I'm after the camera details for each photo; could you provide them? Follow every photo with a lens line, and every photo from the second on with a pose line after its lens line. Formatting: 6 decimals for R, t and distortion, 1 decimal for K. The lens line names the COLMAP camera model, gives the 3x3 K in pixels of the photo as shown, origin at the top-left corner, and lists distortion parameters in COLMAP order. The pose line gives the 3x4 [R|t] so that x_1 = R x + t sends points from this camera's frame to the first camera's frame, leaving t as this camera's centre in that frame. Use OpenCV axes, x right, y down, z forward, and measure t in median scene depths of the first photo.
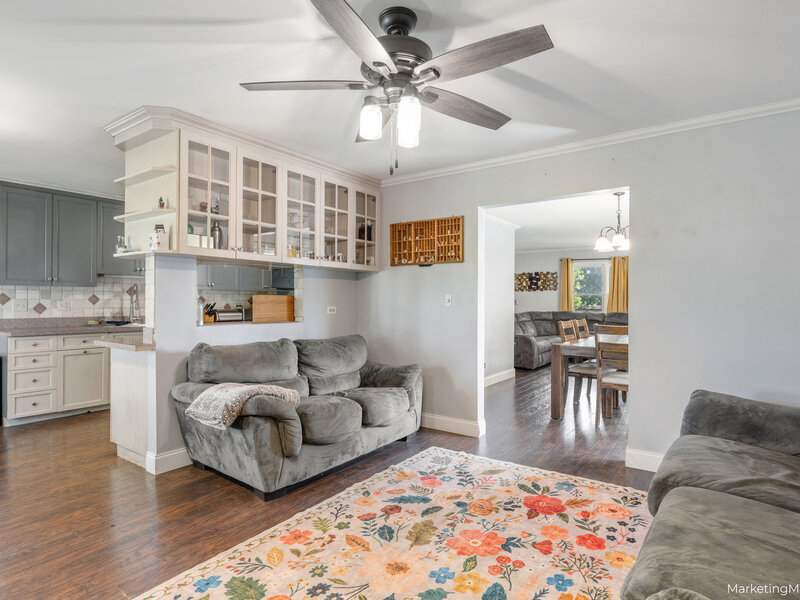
lens RADIAL K [[447.8, 0, 399.4], [0, 447.8, 300.6], [0, 0, 1]] dist [0.000096, -0.000188]
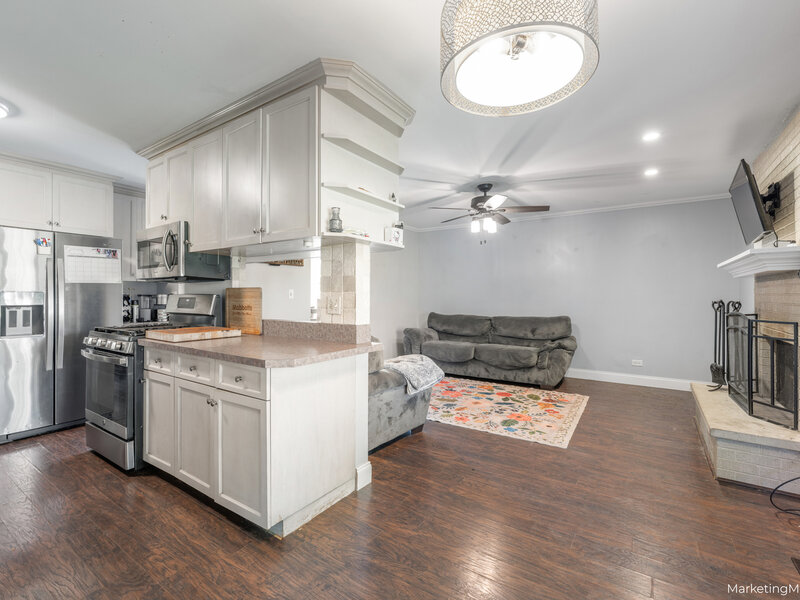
lens RADIAL K [[370.6, 0, 401.7], [0, 370.6, 296.8], [0, 0, 1]] dist [-0.001487, -0.000517]
pose [[-0.037911, -0.005150, 0.999268, -1.735851], [-0.000250, 0.999987, 0.005144, 0.003453], [-0.999281, -0.000055, -0.037911, 1.280057]]
